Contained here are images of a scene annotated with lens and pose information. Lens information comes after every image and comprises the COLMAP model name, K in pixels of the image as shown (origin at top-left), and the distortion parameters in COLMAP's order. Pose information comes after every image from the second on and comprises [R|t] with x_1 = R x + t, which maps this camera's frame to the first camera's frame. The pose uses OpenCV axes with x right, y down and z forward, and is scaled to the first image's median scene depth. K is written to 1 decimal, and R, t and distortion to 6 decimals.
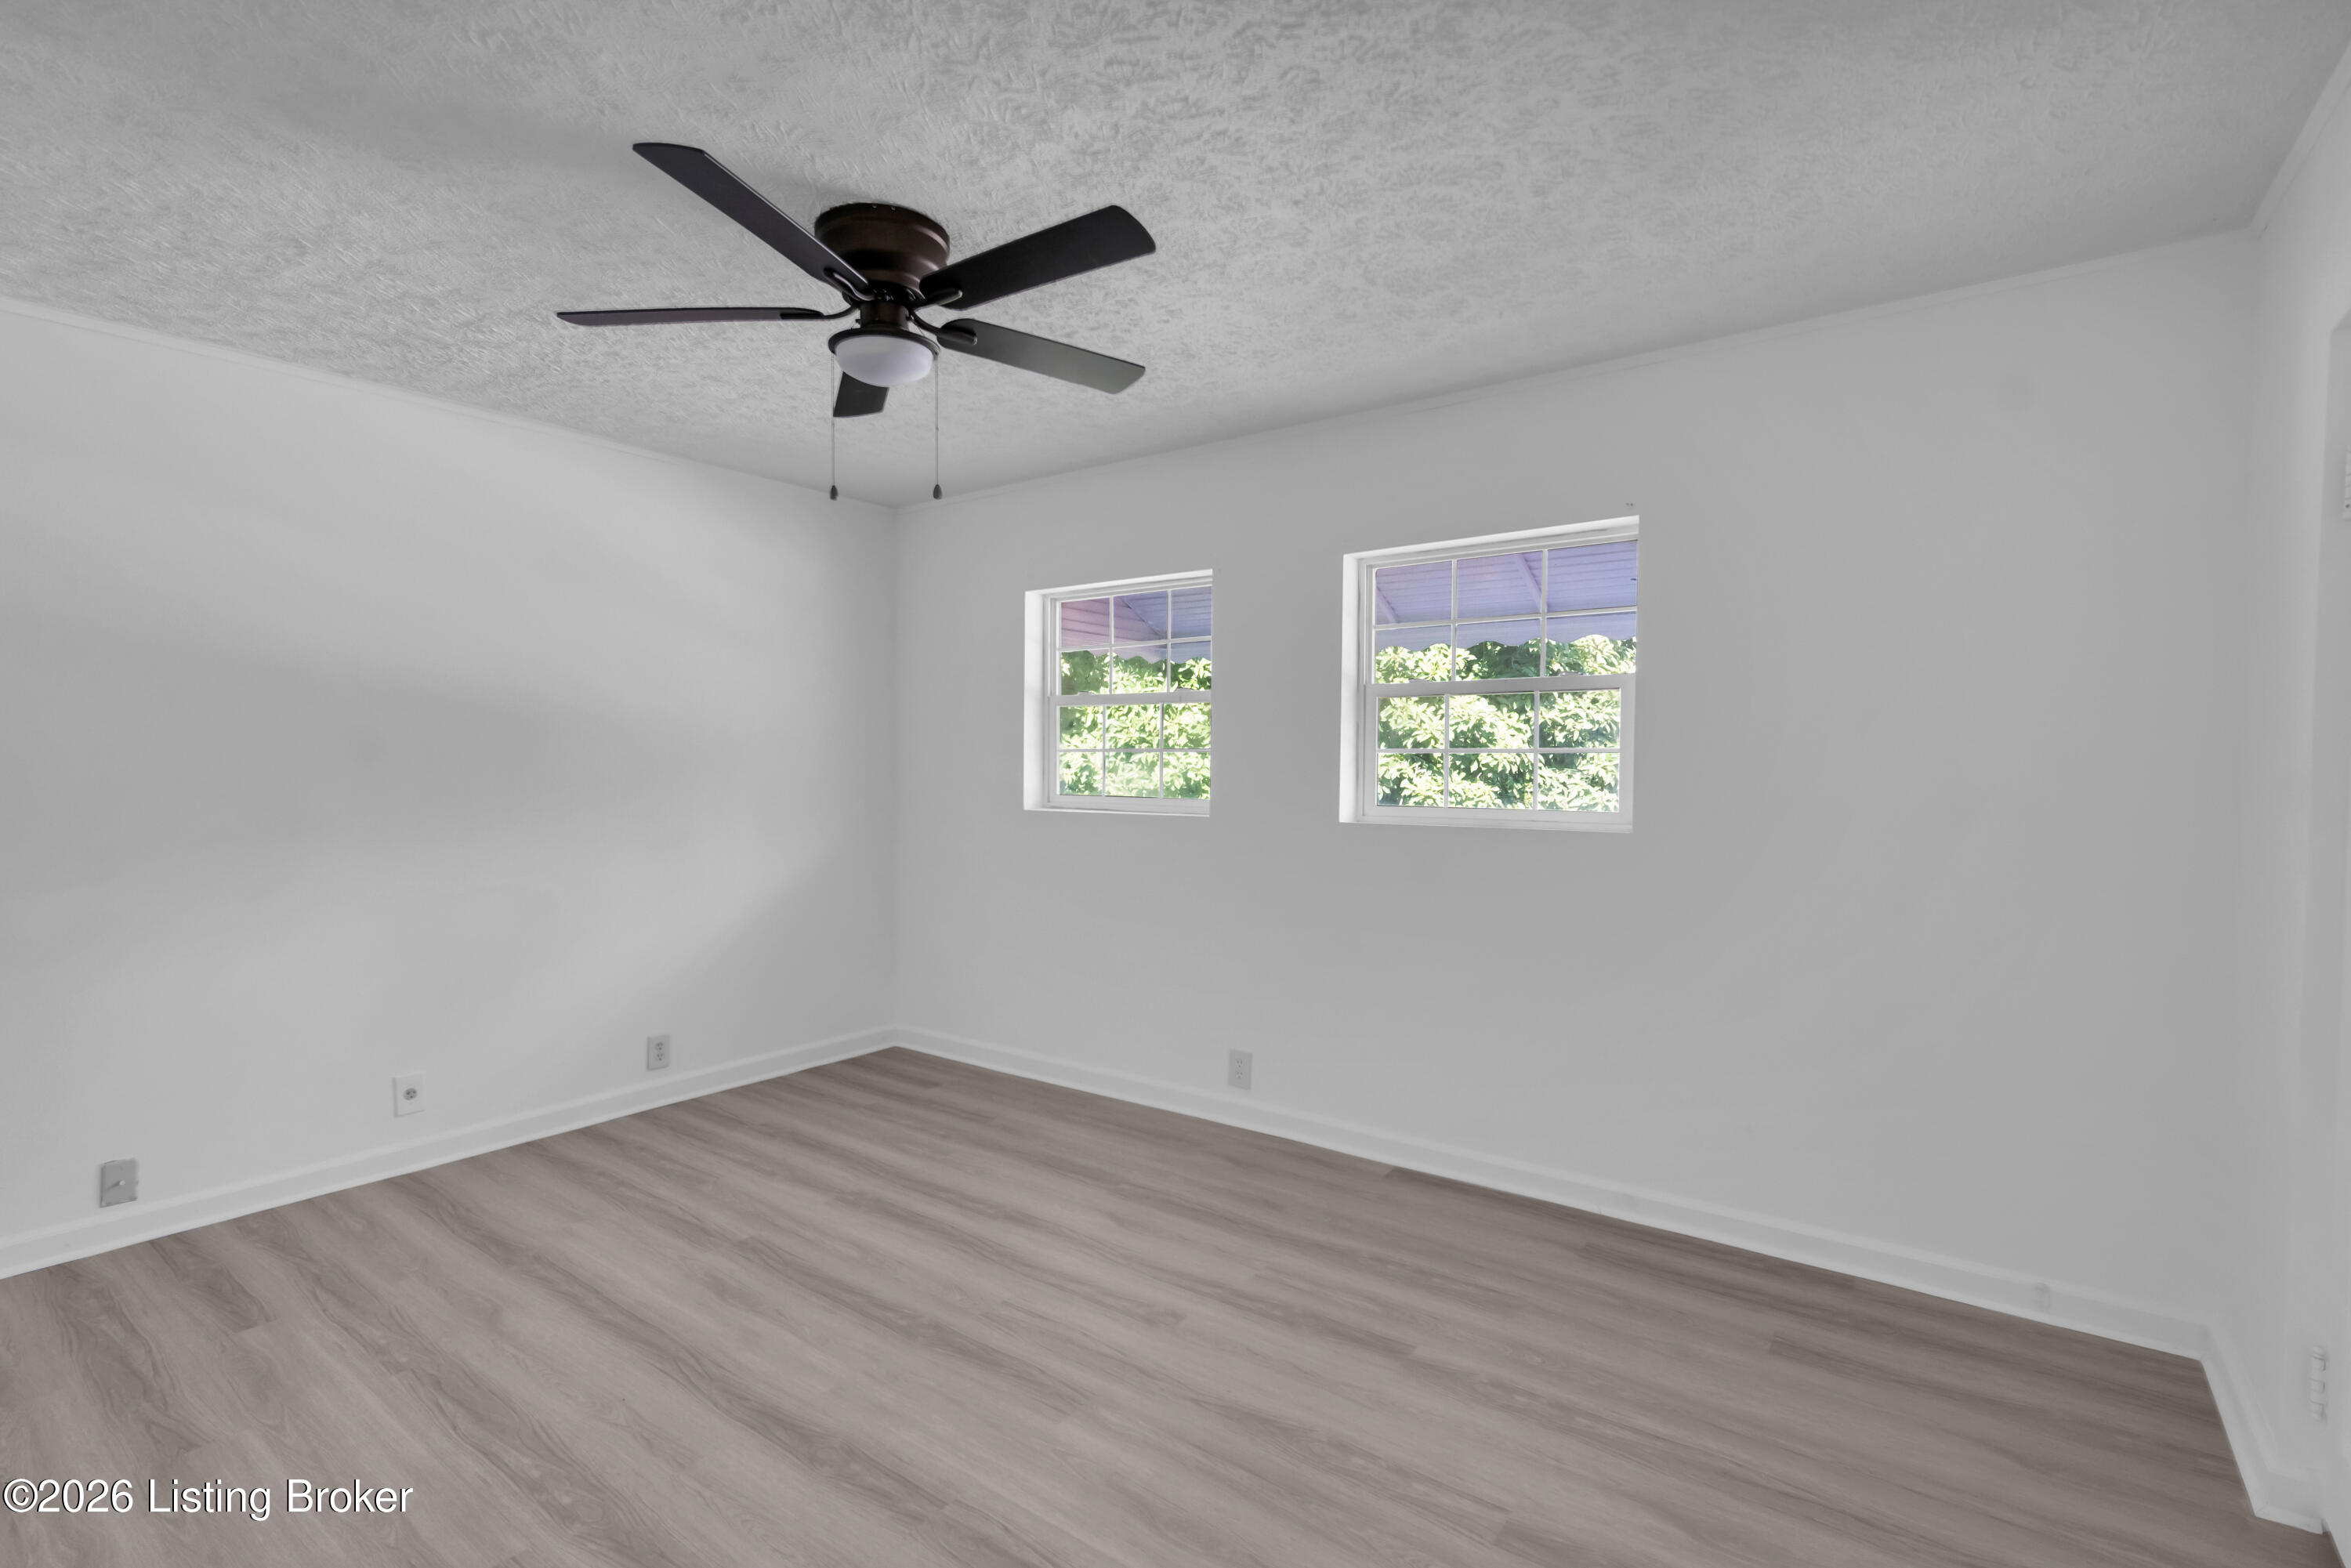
lens RADIAL K [[1069.0, 0, 1177.0], [0, 1069.0, 799.5], [0, 0, 1]] dist [-0.009473, -0.000256]
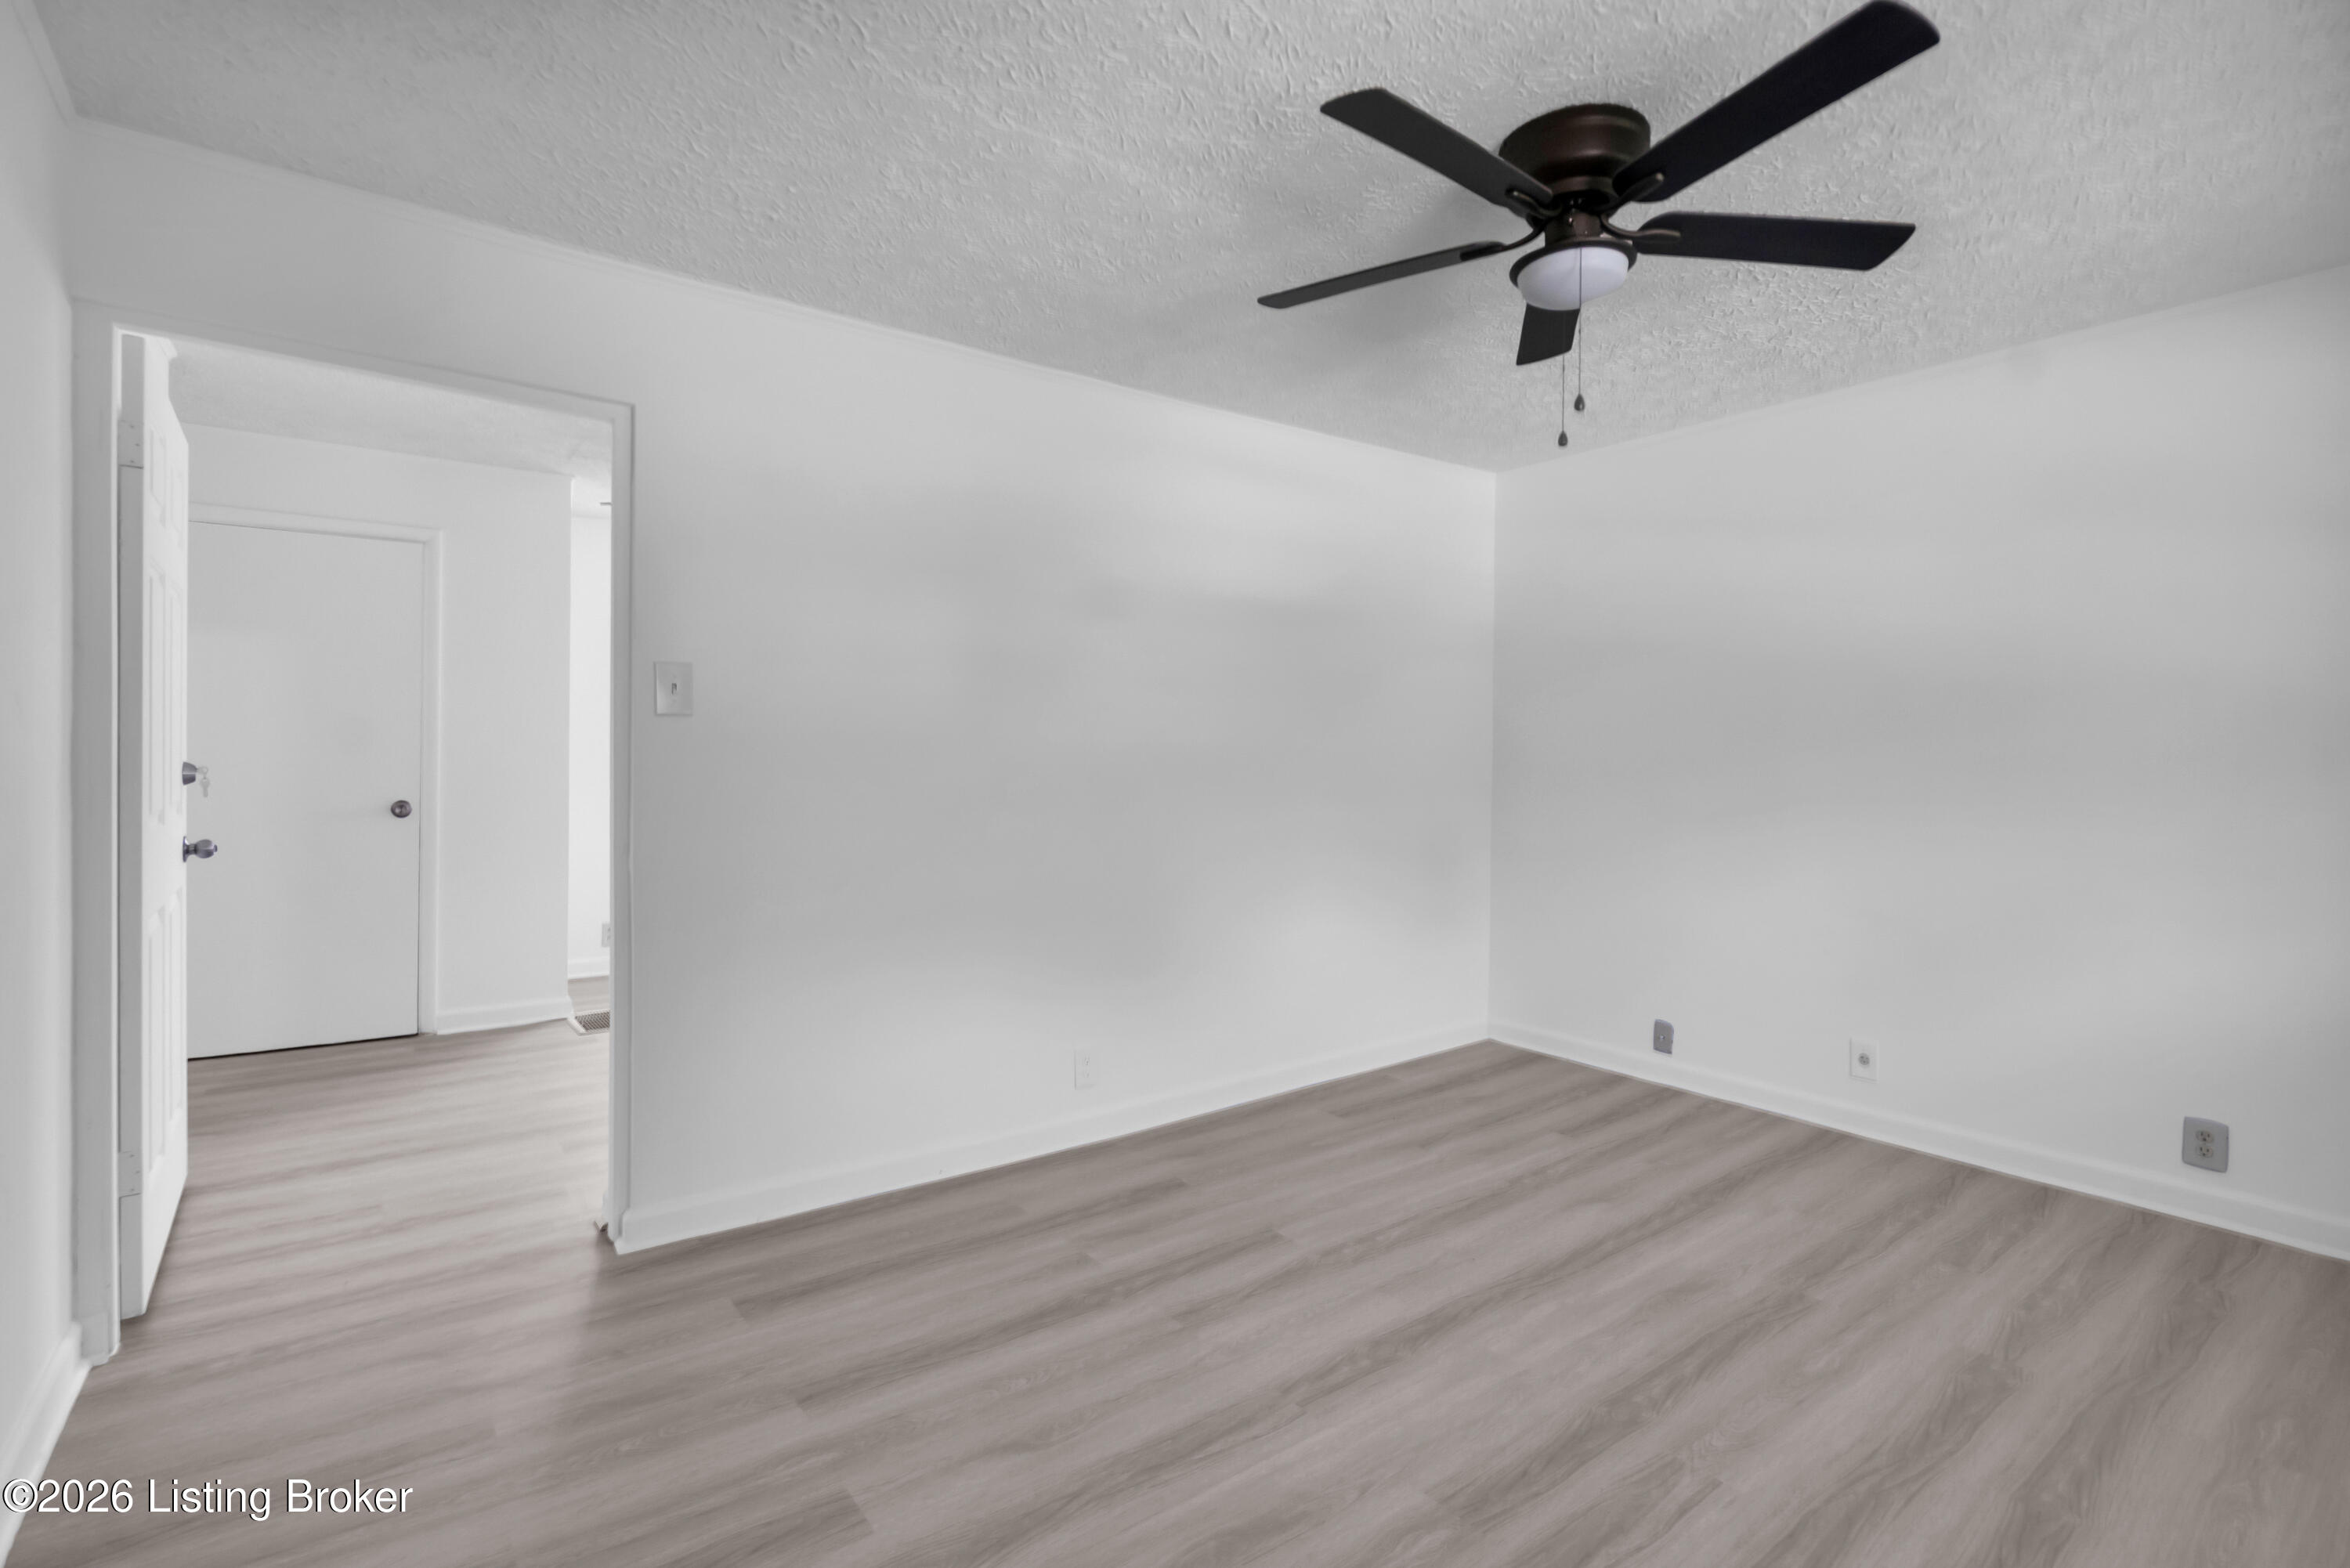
lens RADIAL K [[1138.5, 0, 1185.9], [0, 1138.5, 772.3], [0, 0, 1]] dist [-0.004390, 0.000399]
pose [[-0.306370, 0.009301, -0.951867, 0.628252], [-0.041932, 0.998850, 0.023256, 0.001672], [0.950988, 0.047038, -0.305628, 0.842239]]
